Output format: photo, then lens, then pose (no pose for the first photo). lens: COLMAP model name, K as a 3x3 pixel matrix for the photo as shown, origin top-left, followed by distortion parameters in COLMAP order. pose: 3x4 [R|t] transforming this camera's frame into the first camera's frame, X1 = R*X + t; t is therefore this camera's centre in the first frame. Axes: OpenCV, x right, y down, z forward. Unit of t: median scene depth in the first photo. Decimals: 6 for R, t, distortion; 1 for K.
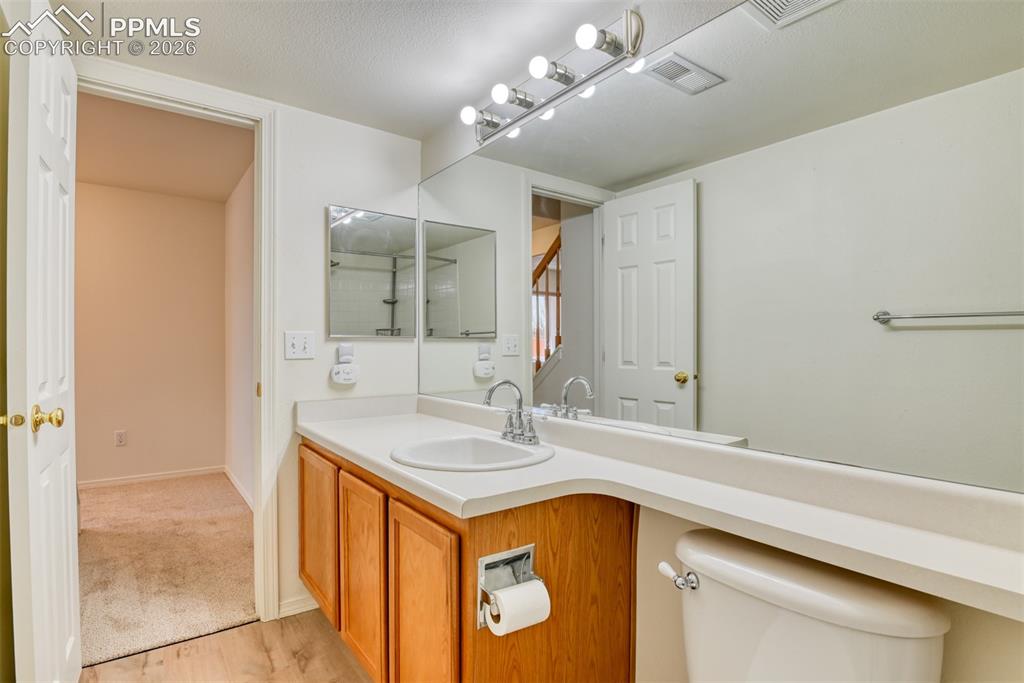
lens RADIAL K [[486.3, 0, 514.0], [0, 486.3, 354.5], [0, 0, 1]] dist [-0.122984, -0.000099]
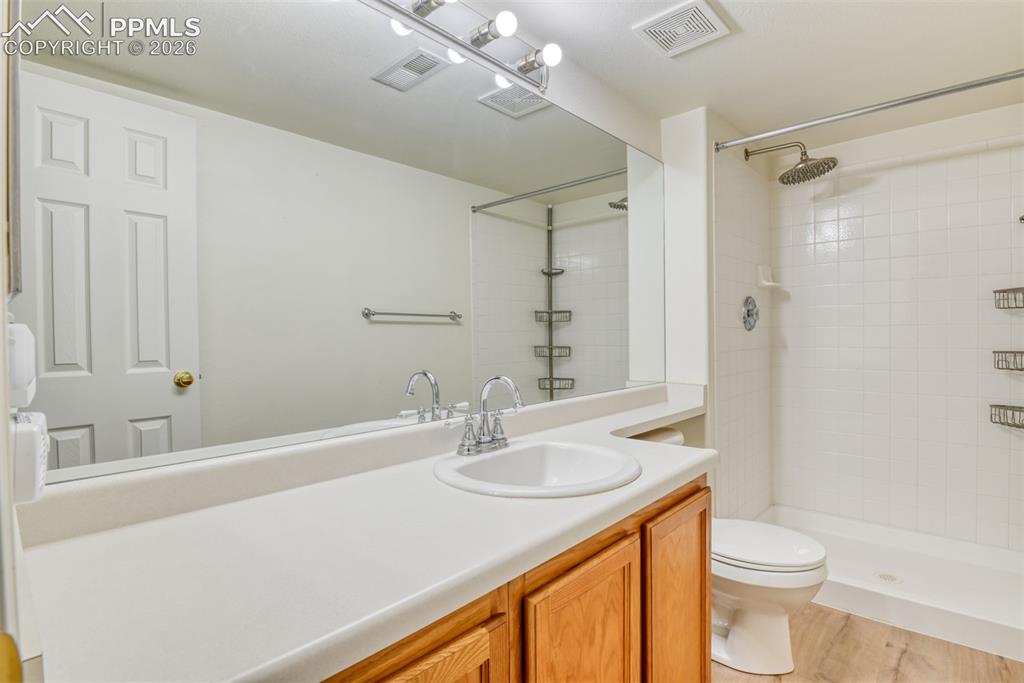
lens RADIAL K [[502.3, 0, 512.0], [0, 502.3, 341.5], [0, 0, 1]] dist [-0.021715, -0.000651]
pose [[-0.199263, -0.016148, 0.979813, -0.694995], [0.020435, 0.999578, 0.020630, -0.022506], [-0.979733, 0.024134, -0.198849, 0.895034]]
